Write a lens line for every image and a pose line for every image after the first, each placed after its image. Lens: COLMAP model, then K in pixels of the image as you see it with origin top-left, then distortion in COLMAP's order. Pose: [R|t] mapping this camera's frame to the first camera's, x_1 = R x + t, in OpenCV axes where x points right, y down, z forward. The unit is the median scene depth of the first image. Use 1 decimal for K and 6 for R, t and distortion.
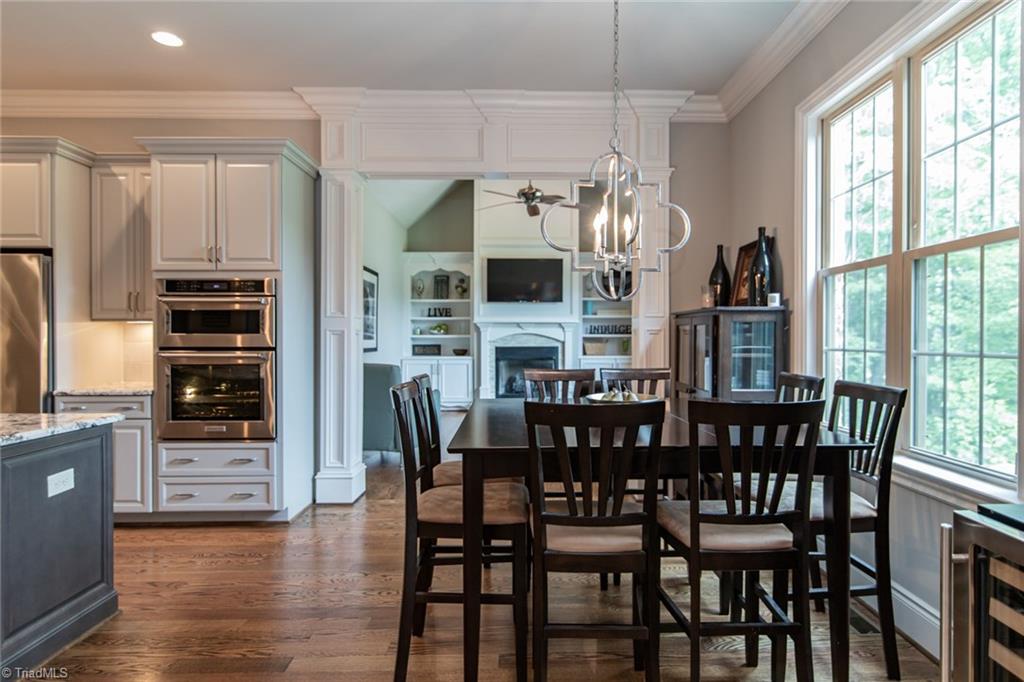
lens RADIAL K [[574.4, 0, 531.9], [0, 574.4, 338.1], [0, 0, 1]] dist [0.004368, 0.000426]
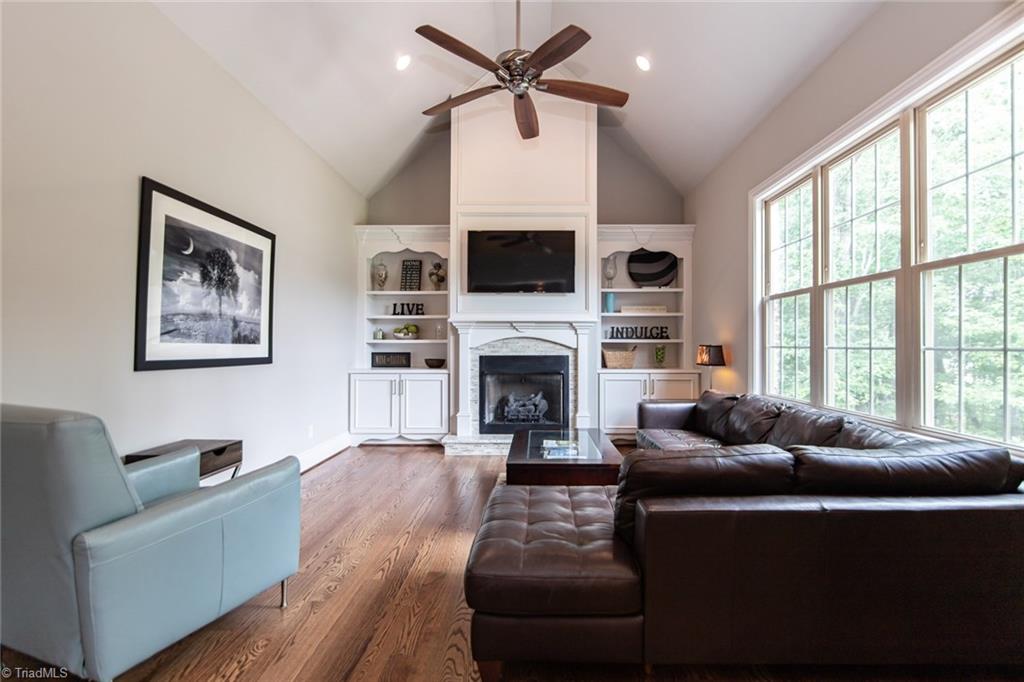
lens RADIAL K [[466.1, 0, 538.8], [0, 466.1, 342.2], [0, 0, 1]] dist [0.000781, 0.000046]
pose [[0.999936, 0.001798, -0.011197, 0.034032], [-0.001920, 0.999939, -0.010887, 0.009274], [0.011177, 0.010908, 0.999878, 0.919363]]
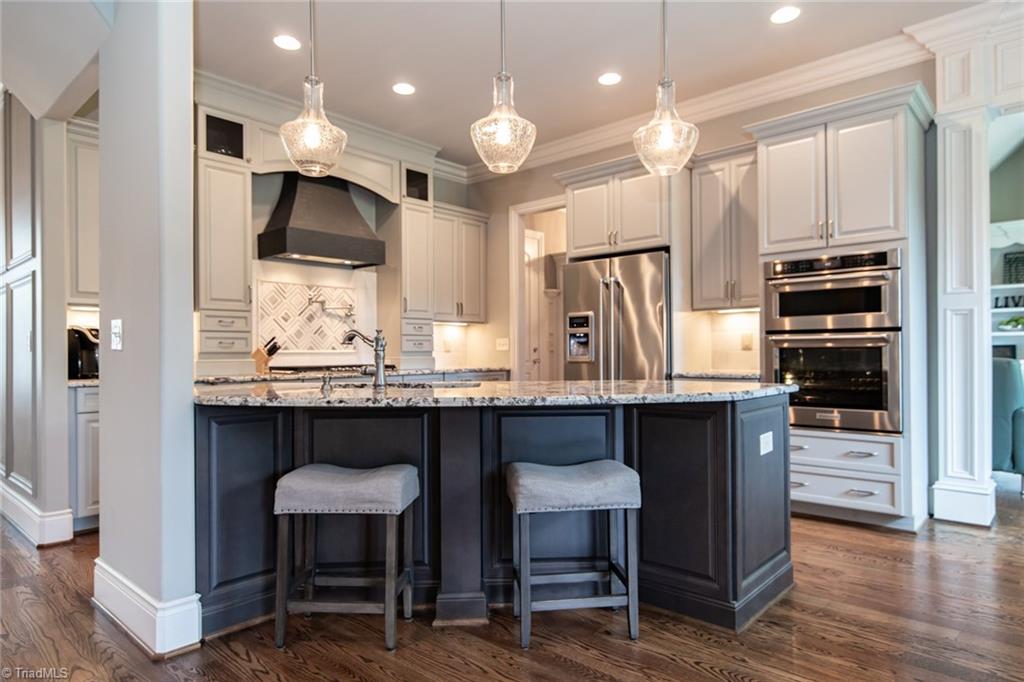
lens RADIAL K [[609.3, 0, 515.3], [0, 609.3, 349.1], [0, 0, 1]] dist [0.001019, 0.001654]
pose [[0.729379, -0.009332, -0.684046, -0.210296], [0.005135, 0.999953, -0.008166, 0.046208], [0.684091, 0.002444, 0.729393, -0.059945]]
